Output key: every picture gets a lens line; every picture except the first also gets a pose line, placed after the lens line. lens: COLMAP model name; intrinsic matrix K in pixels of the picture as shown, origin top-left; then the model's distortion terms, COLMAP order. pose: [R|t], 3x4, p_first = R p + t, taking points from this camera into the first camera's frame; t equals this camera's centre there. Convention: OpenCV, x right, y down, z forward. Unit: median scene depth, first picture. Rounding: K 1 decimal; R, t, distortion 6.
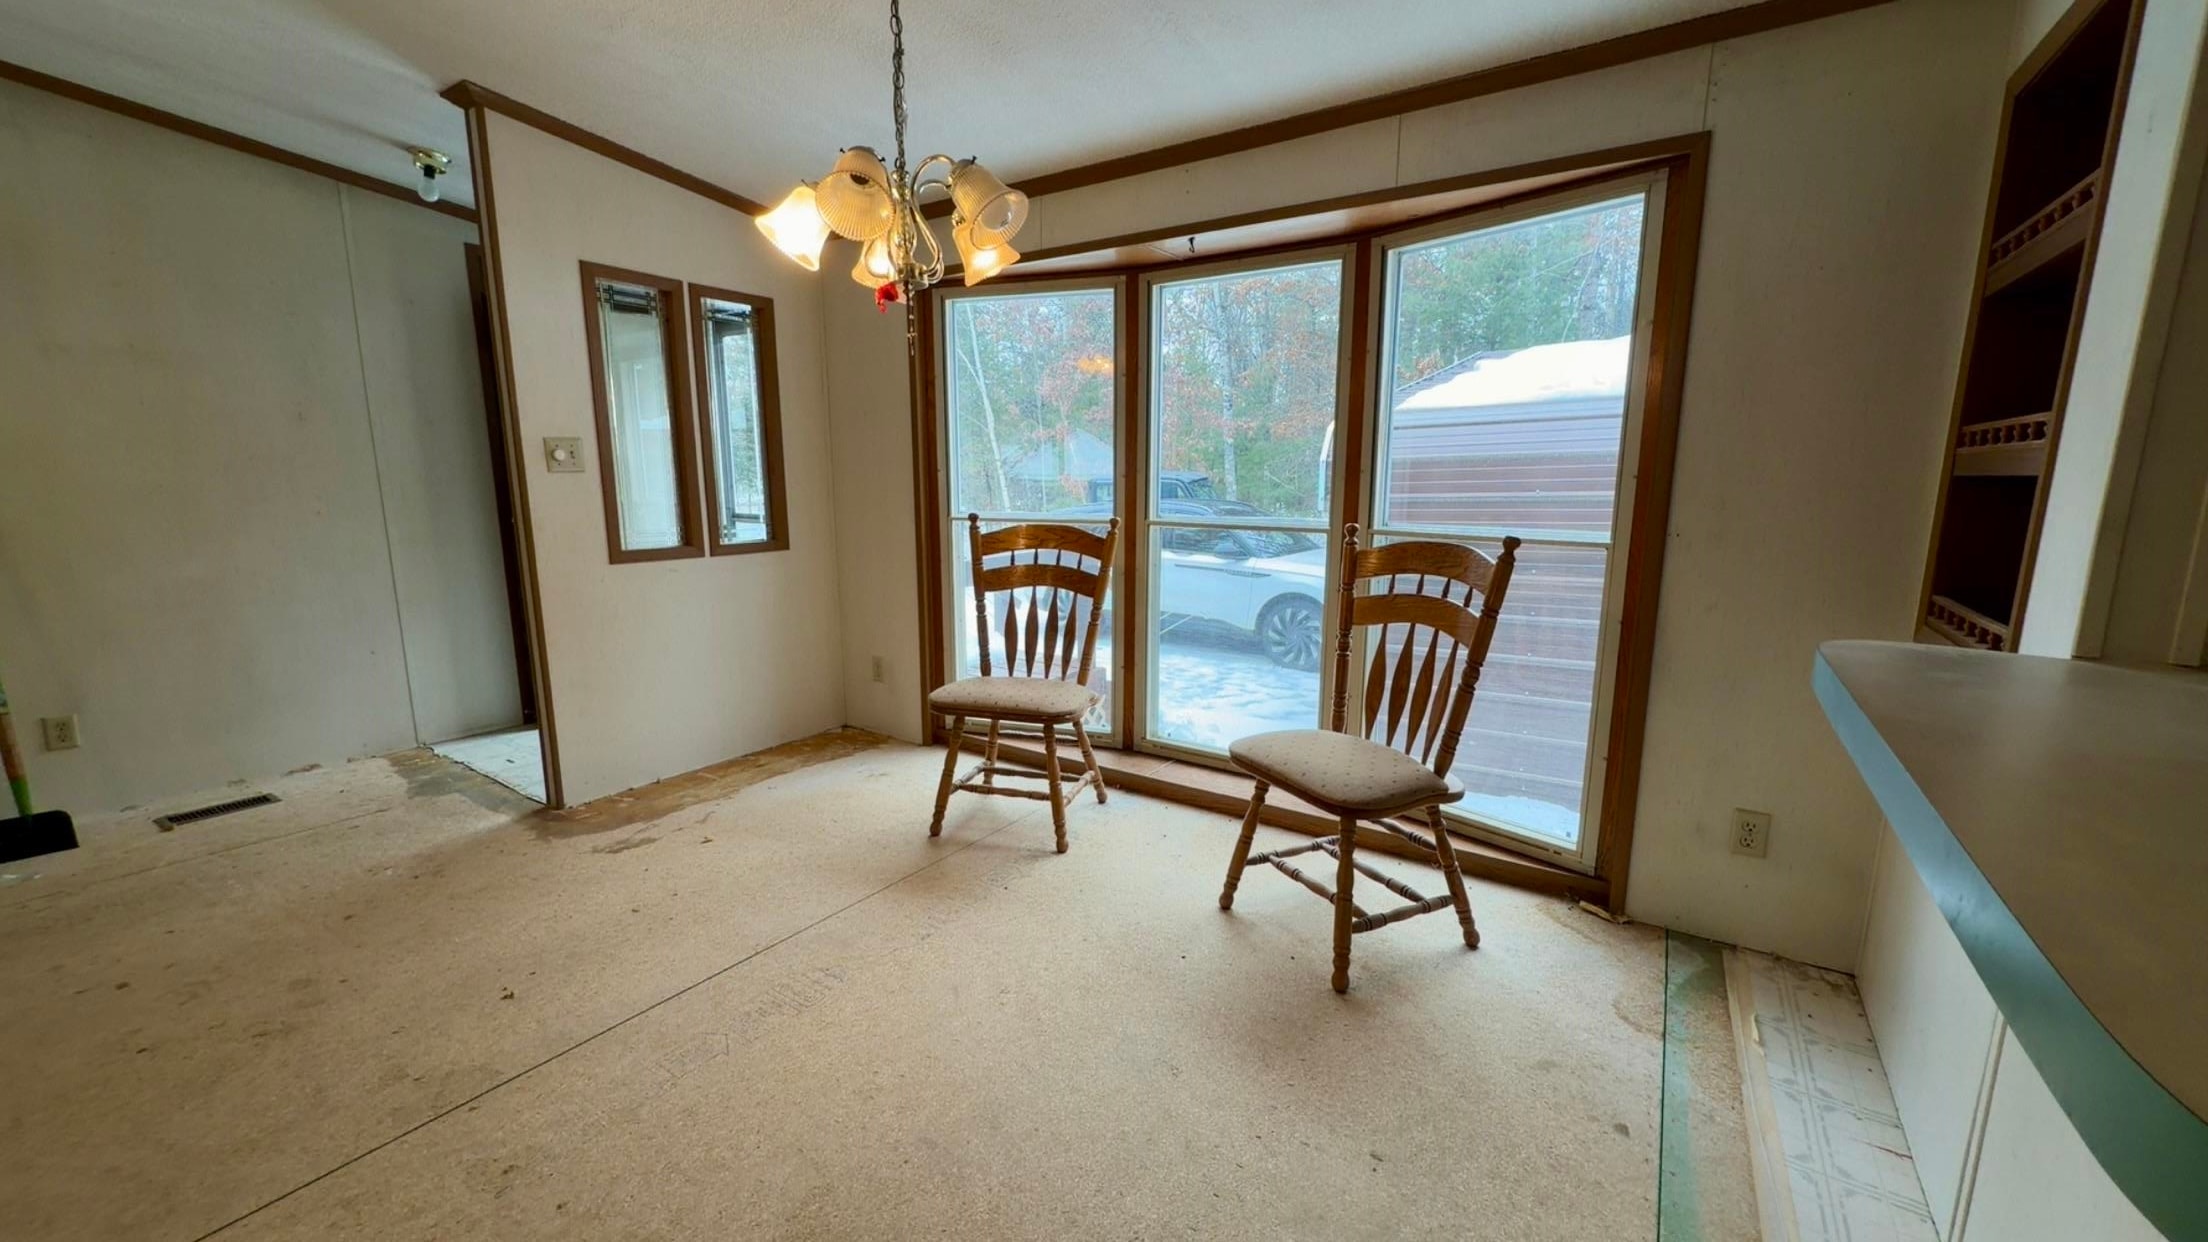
lens RADIAL K [[845.0, 0, 1105.6], [0, 845.0, 627.5], [0, 0, 1]] dist [-0.002841, 0.000200]
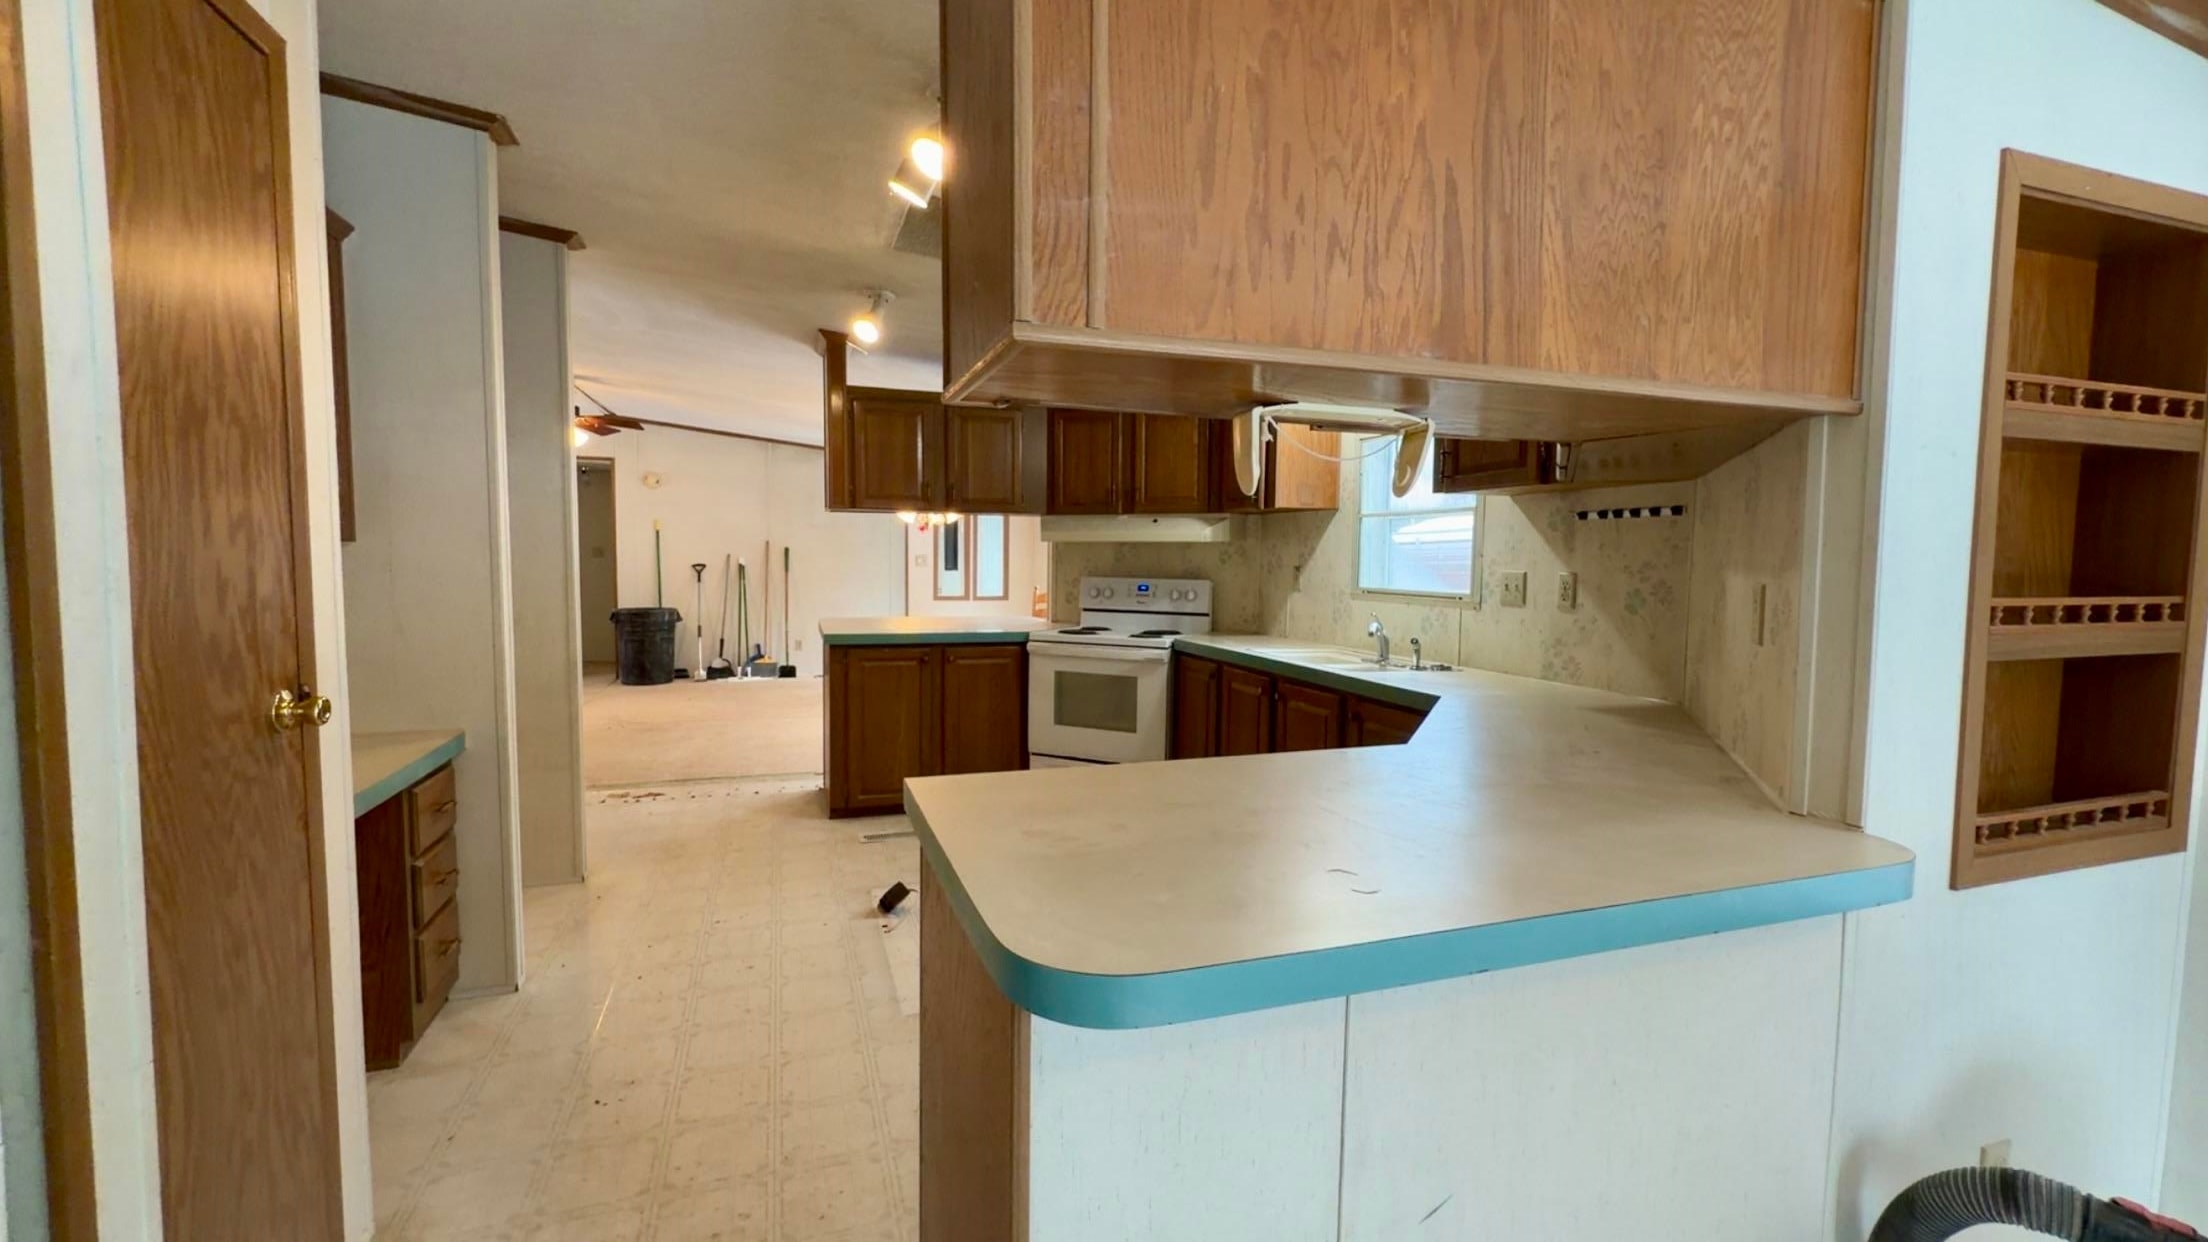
lens RADIAL K [[921.6, 0, 1103.2], [0, 921.6, 616.4], [0, 0, 1]] dist [0.000617, -0.000362]
pose [[0.798381, 0.054112, -0.599717, 1.694034], [-0.122828, 0.989649, -0.074220, 0.133767], [0.589493, 0.132918, 0.796763, -1.069434]]
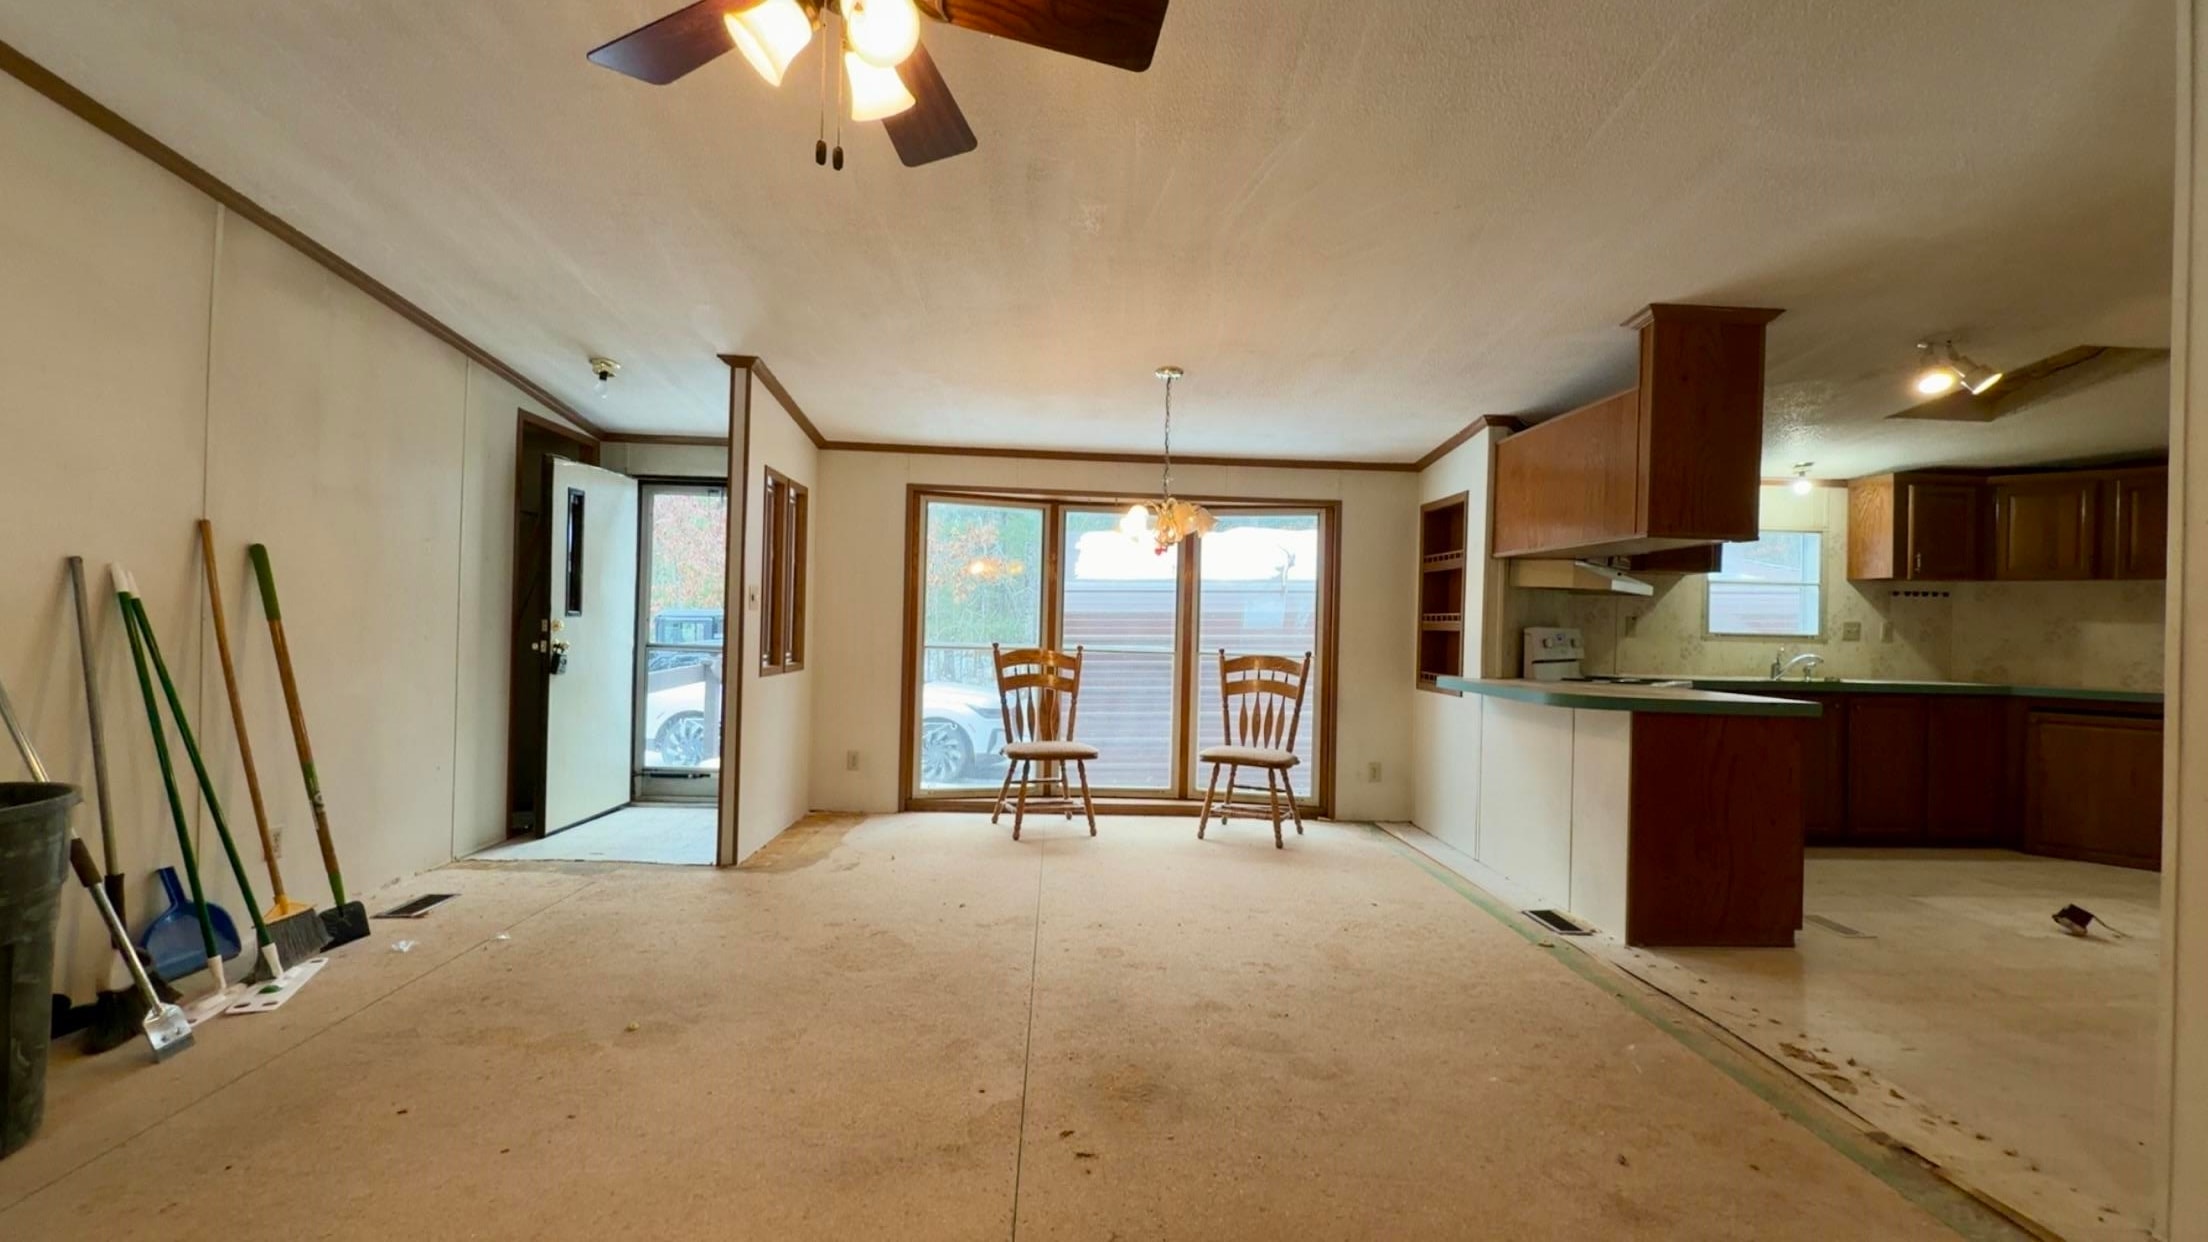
lens RADIAL K [[921.6, 0, 1106.3], [0, 921.6, 623.1], [0, 0, 1]] dist [0.000617, -0.000362]
pose [[0.802527, 0.021553, 0.596226, -1.074417], [0.079293, 0.986629, -0.142394, 0.098425], [-0.591323, 0.161551, 0.790088, -0.532940]]
